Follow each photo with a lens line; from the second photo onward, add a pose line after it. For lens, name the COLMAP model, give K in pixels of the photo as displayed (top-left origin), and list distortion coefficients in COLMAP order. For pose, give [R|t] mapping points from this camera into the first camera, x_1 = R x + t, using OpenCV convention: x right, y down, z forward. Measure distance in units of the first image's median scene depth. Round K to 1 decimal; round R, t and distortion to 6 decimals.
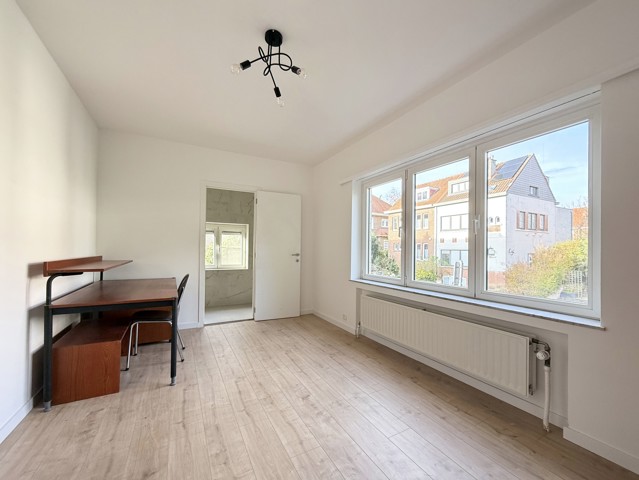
lens RADIAL K [[252.7, 0, 314.6], [0, 252.7, 244.9], [0, 0, 1]] dist [0.000120, 0.000109]
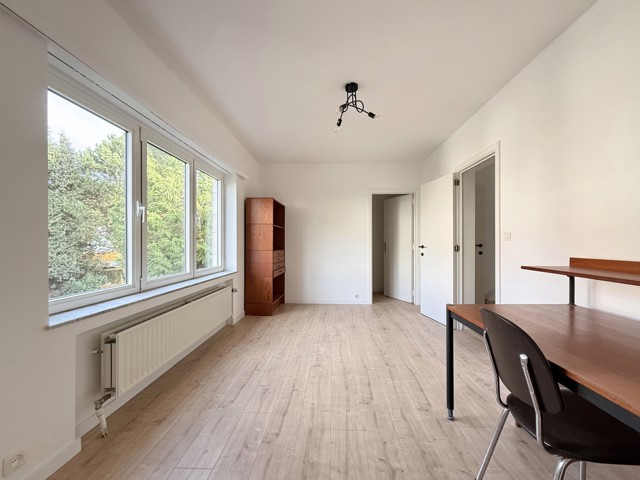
lens RADIAL K [[253.1, 0, 315.1], [0, 253.1, 244.9], [0, 0, 1]] dist [0.000120, 0.000109]
pose [[-0.844241, -0.014979, 0.535754, -0.611753], [-0.017416, 0.999848, 0.000510, 0.026712], [-0.535680, -0.008900, -0.844374, 1.865478]]
